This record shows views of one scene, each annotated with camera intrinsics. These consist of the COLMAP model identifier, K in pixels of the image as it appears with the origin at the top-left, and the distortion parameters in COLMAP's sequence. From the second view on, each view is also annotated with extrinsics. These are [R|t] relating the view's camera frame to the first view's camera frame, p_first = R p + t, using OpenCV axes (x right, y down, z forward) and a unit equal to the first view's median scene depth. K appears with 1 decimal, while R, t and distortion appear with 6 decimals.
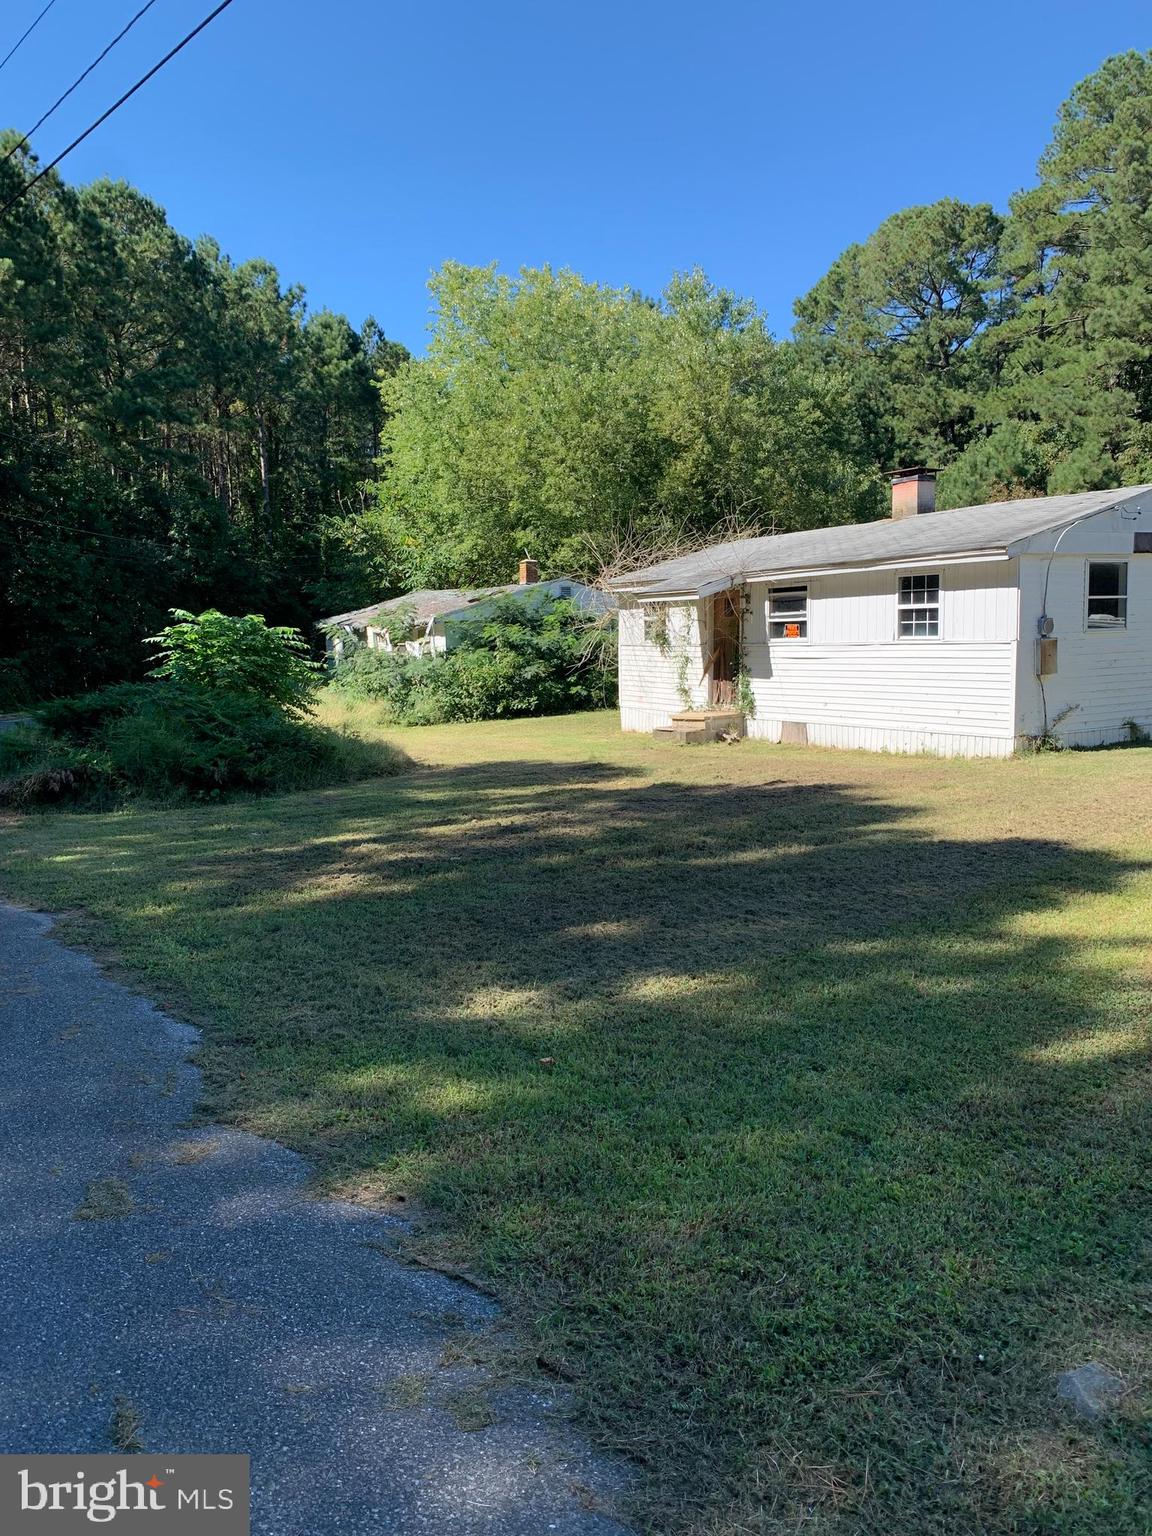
lens RADIAL K [[1164.5, 0, 576.0], [0, 1164.5, 768.0], [0, 0, 1]] dist [0.005620, 0.000286]
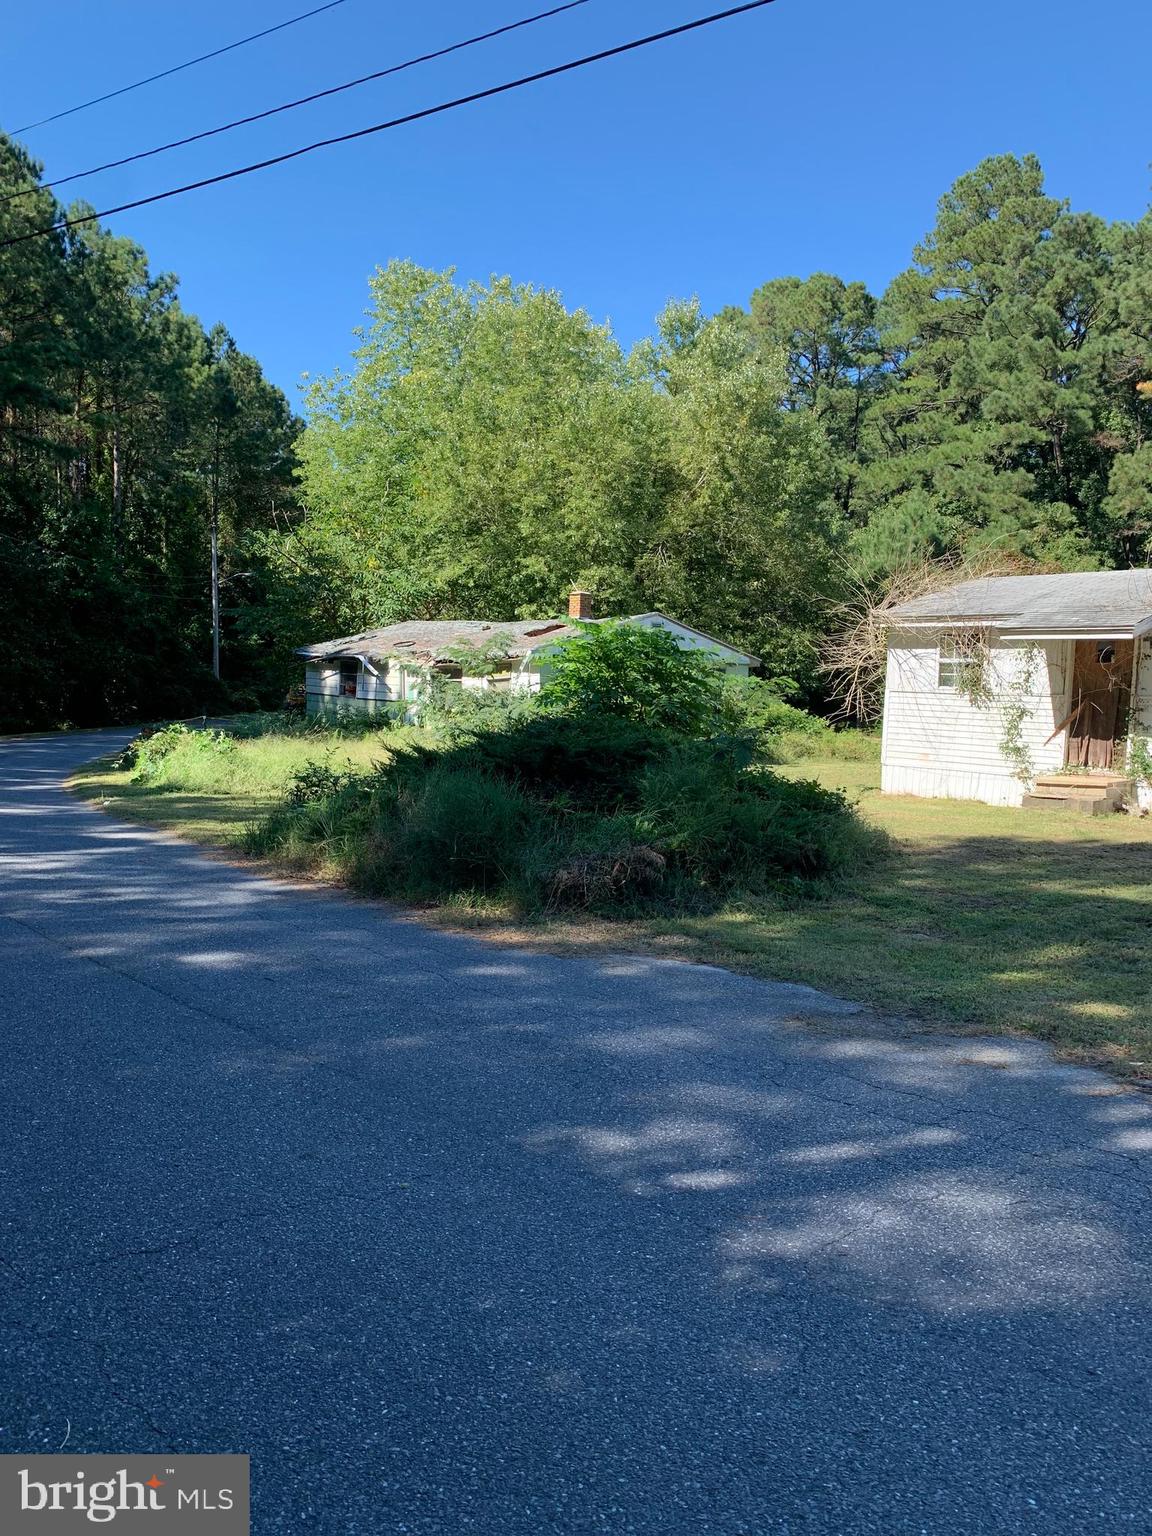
lens RADIAL K [[1182.0, 0, 576.0], [0, 1182.0, 768.0], [0, 0, 1]] dist [-0.002991, 0.004081]
pose [[0.976641, 0.033872, 0.212191, -0.145755], [-0.023723, 0.998458, -0.050194, -0.001316], [-0.213564, 0.043988, 0.975938, 0.092872]]
